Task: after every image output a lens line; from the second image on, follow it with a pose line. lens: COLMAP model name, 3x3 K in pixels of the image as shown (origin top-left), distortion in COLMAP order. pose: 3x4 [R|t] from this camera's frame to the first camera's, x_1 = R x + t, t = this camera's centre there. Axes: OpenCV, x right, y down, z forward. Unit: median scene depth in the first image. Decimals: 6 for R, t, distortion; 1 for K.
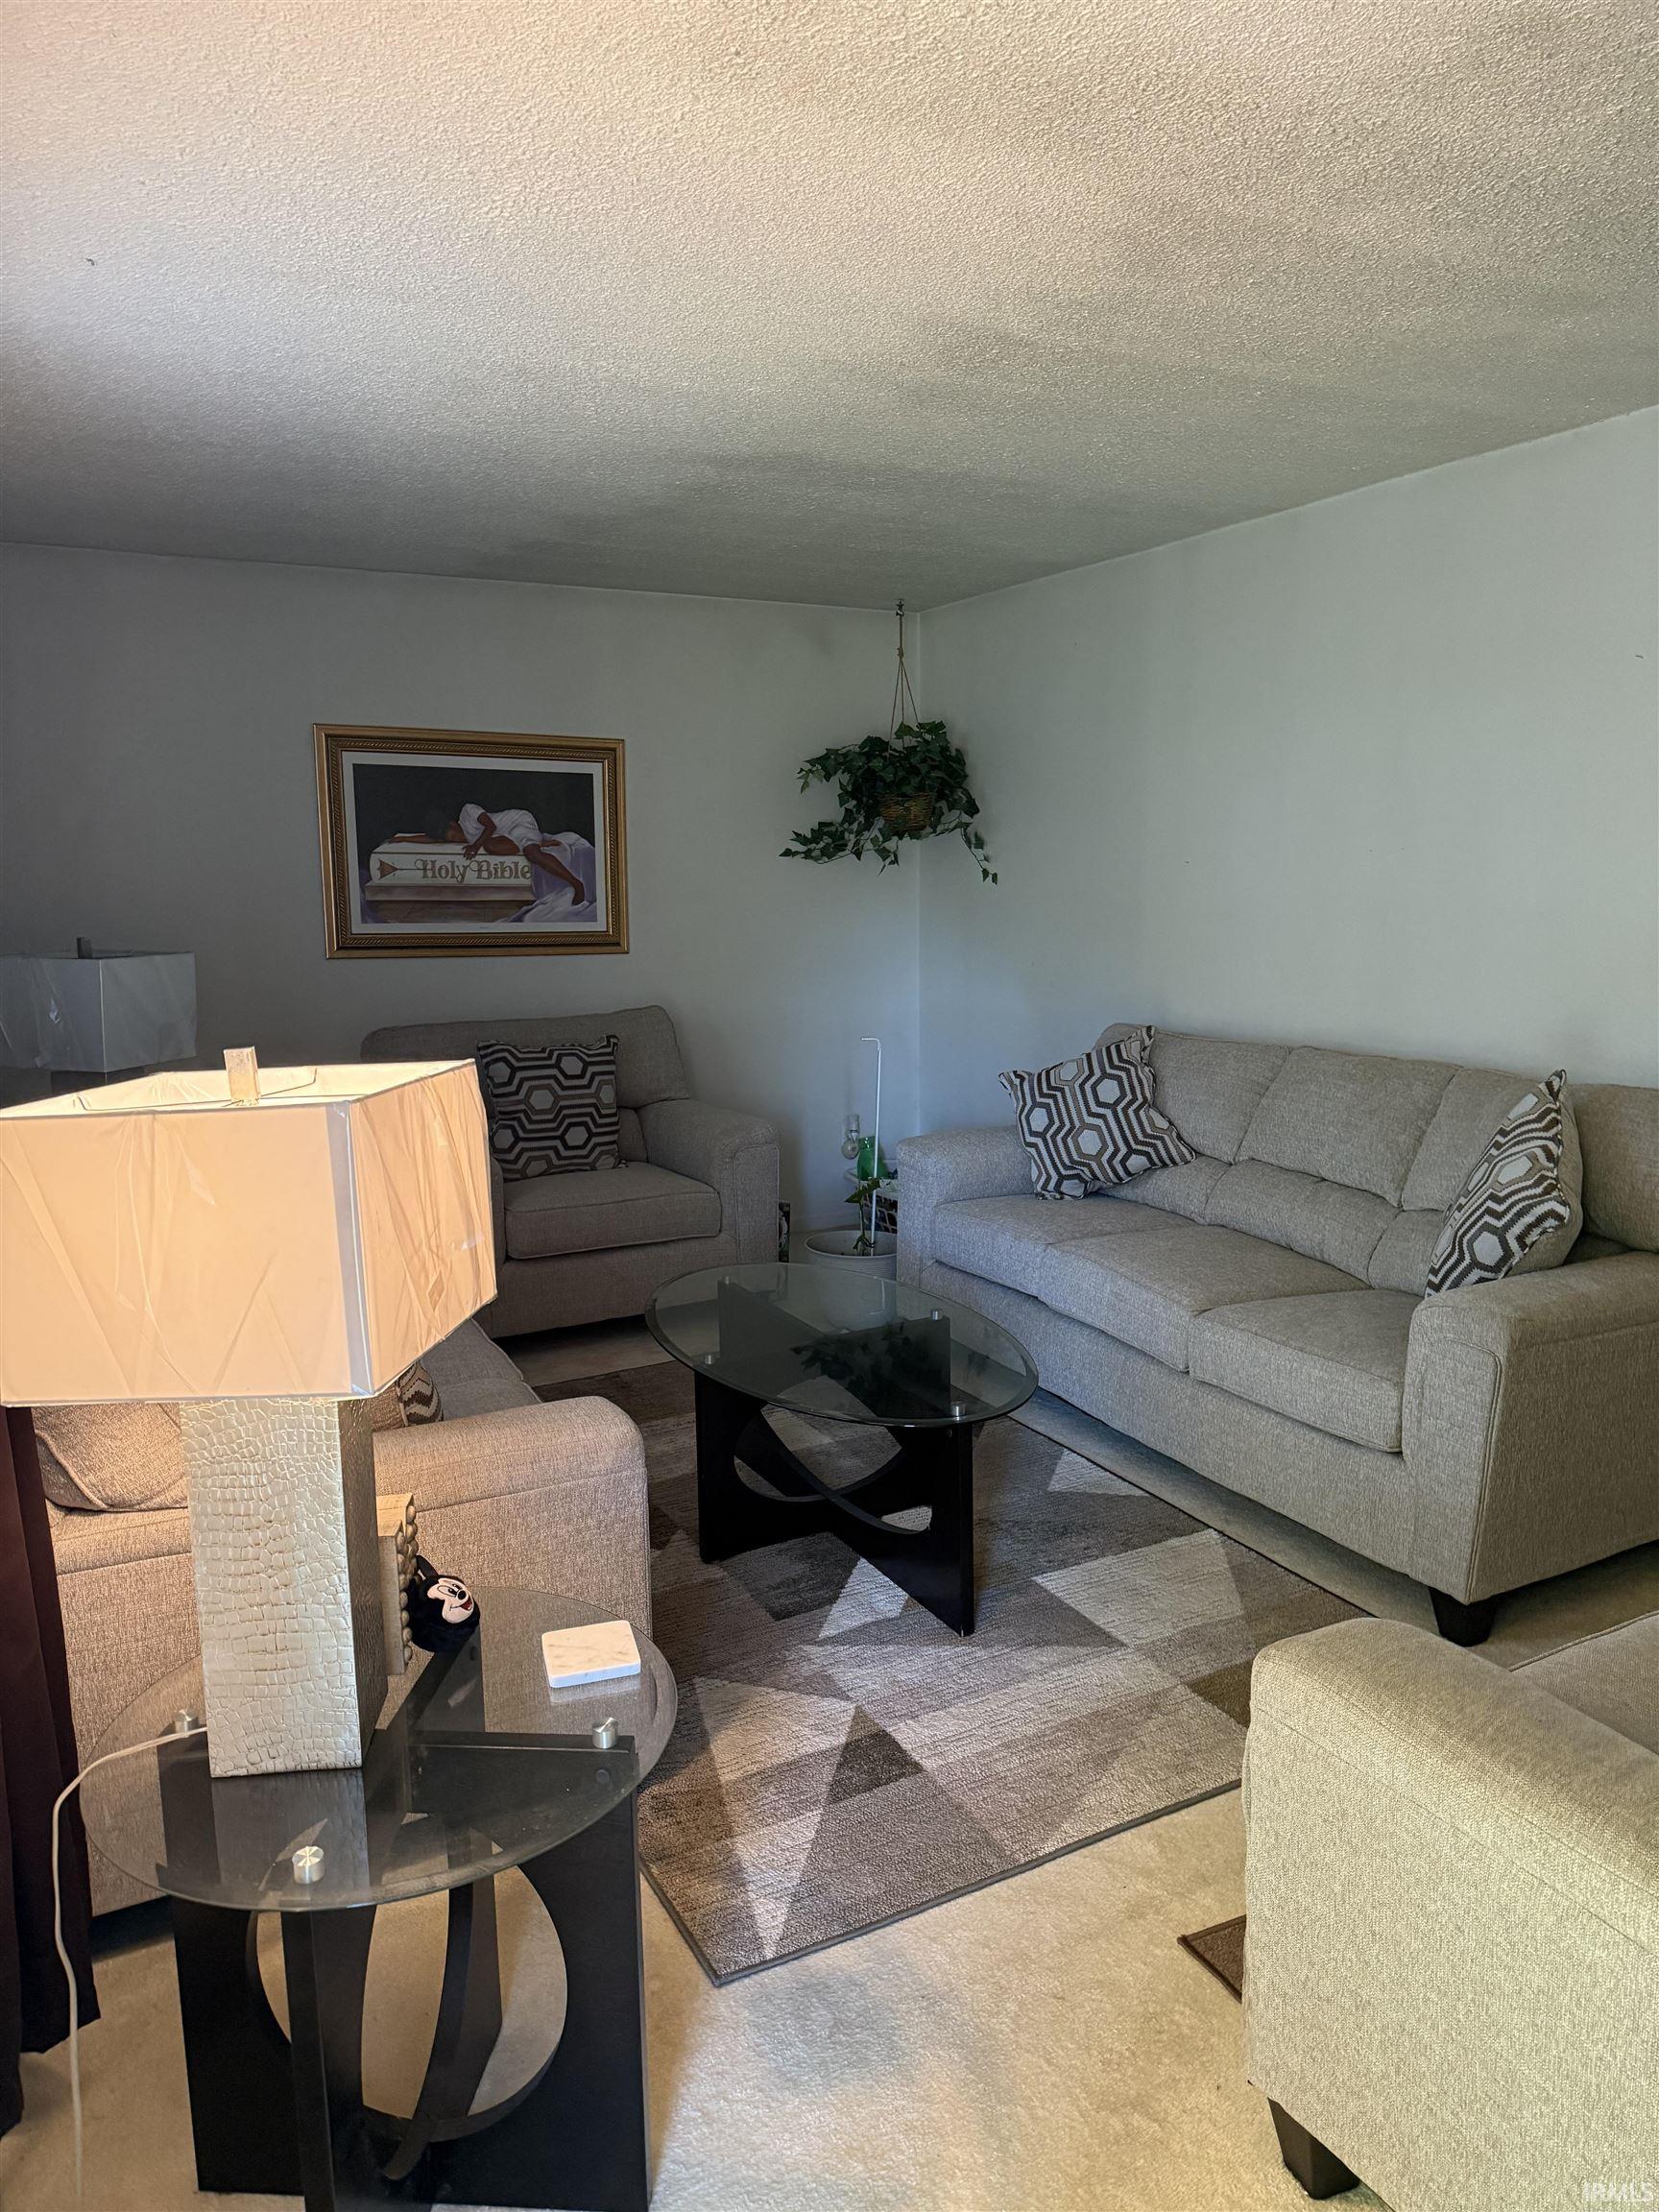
lens RADIAL K [[1547.8, 0, 829.4], [0, 1547.8, 1116.4], [0, 0, 1]] dist [0.165765, -0.300723]
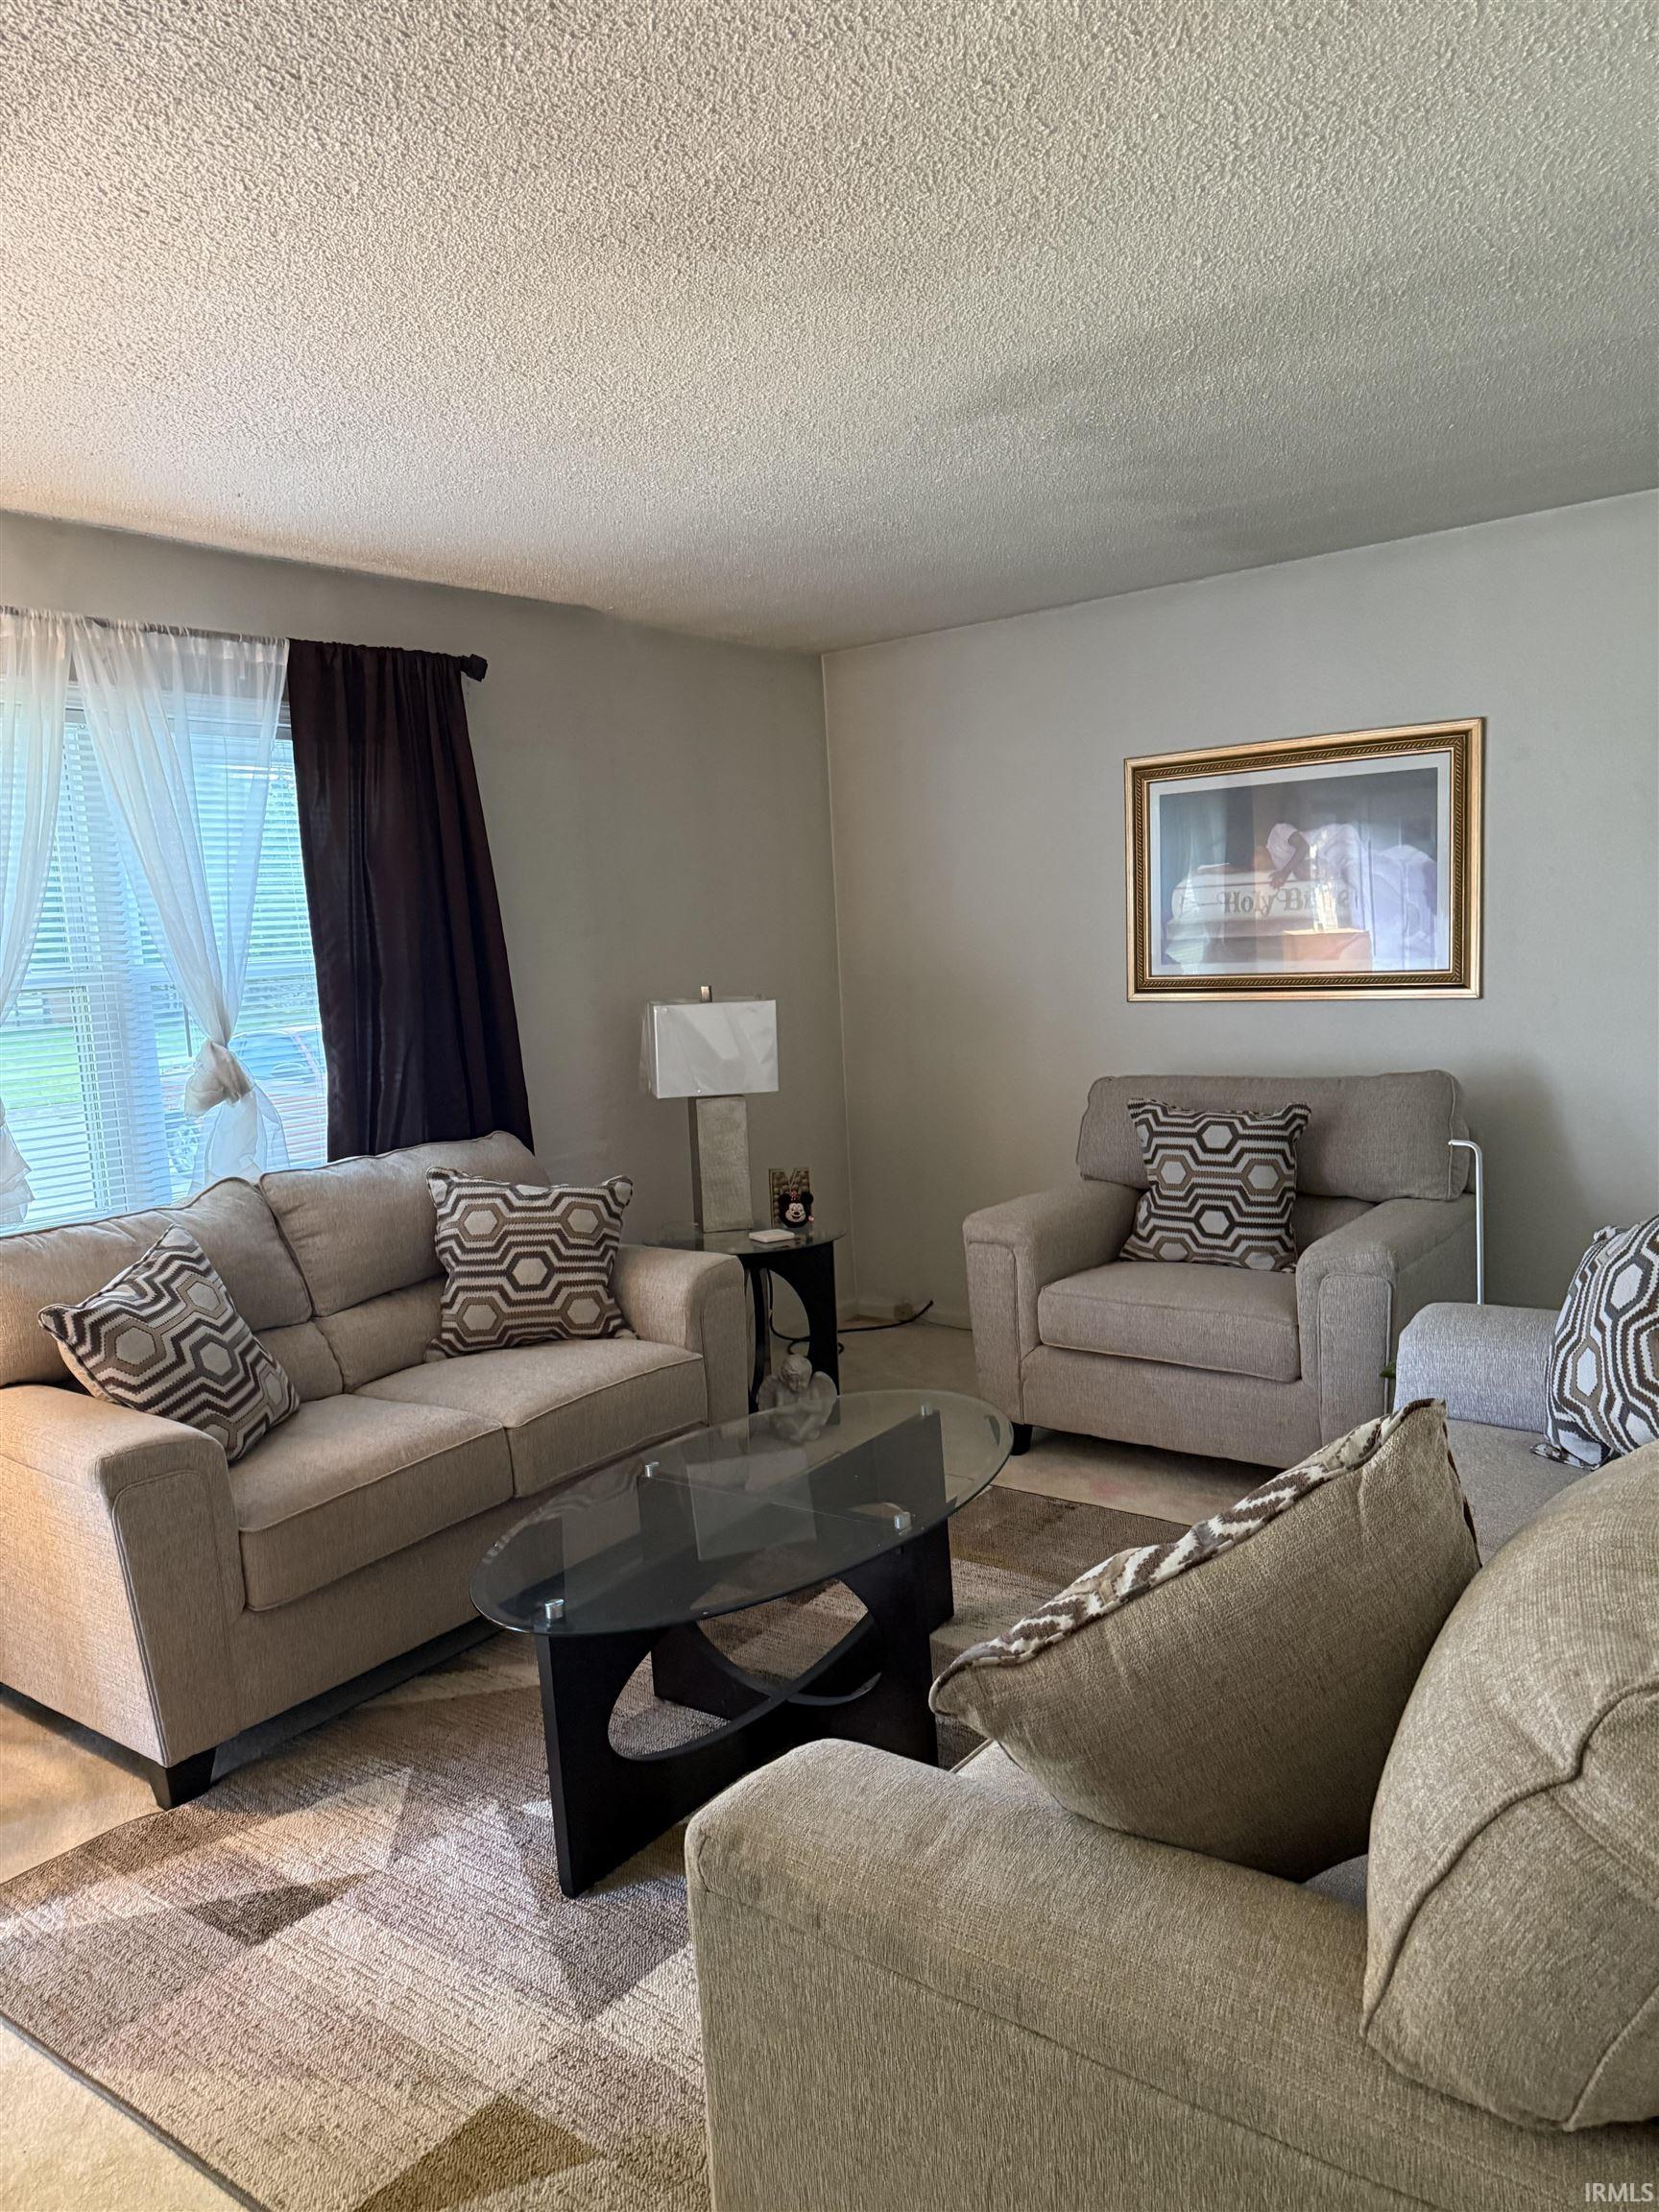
lens RADIAL K [[1555.1, 0, 829.5], [0, 1555.1, 1106.0], [0, 0, 1]] dist [0.082520, -0.083312]
pose [[0.401941, 0.086784, -0.911544, 0.486895], [-0.099113, 0.993773, 0.050909, -0.067967], [0.910286, 0.069883, 0.408040, 0.454430]]
